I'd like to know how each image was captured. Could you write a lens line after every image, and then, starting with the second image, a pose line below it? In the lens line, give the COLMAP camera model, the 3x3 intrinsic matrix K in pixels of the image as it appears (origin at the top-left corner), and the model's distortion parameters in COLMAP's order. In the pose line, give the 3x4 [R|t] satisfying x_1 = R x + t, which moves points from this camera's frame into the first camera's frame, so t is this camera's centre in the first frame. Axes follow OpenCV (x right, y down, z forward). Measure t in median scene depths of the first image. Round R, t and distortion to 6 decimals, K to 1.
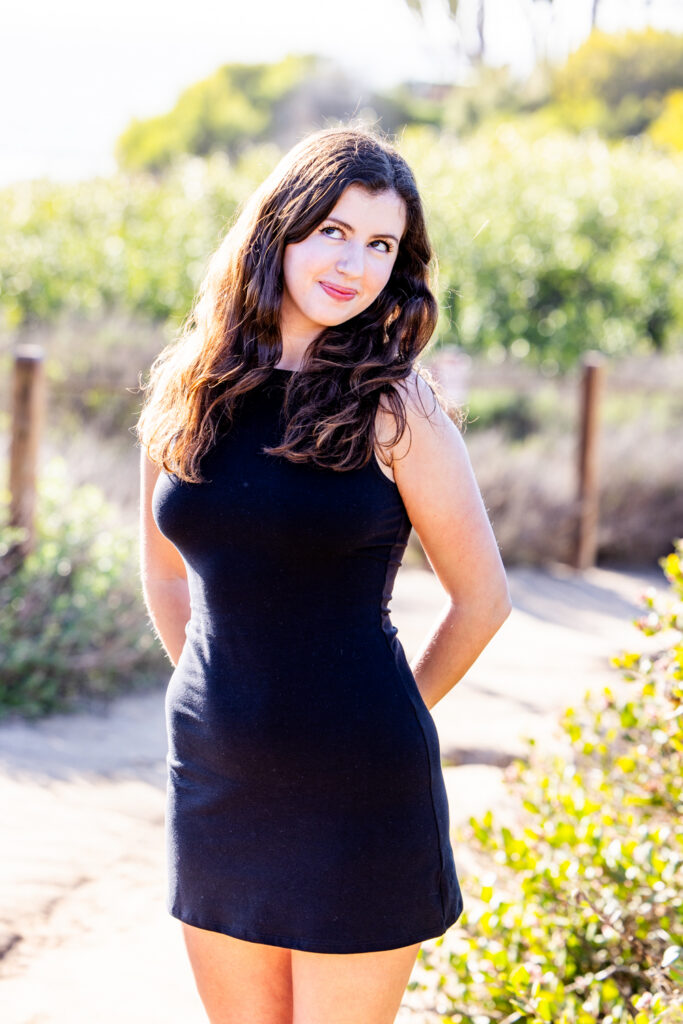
lens RADIAL K [[3793.3, 0, 341.5], [0, 3793.3, 512.0], [0, 0, 1]] dist [0.557996, -0.097979]
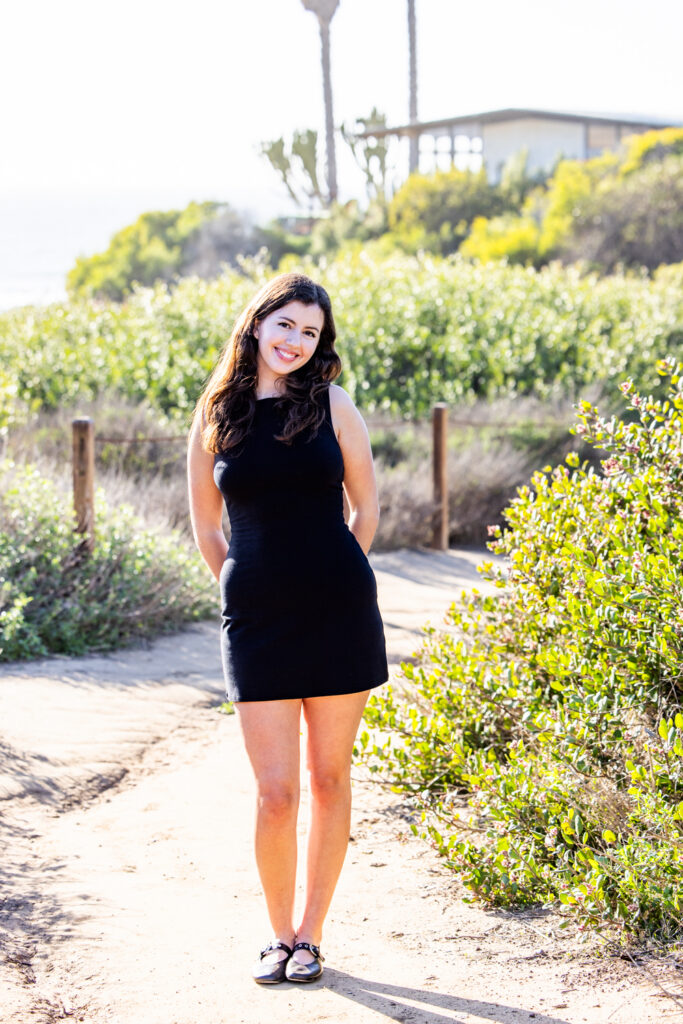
lens RADIAL K [[5400.2, 0, 341.5], [0, 5400.2, 512.0], [0, 0, 1]] dist [4.582011, 3.056504]
pose [[0.995134, -0.068499, 0.070826, -0.123522], [0.071716, 0.996458, -0.043918, 0.090664], [-0.067567, 0.048784, 0.996521, -1.091320]]
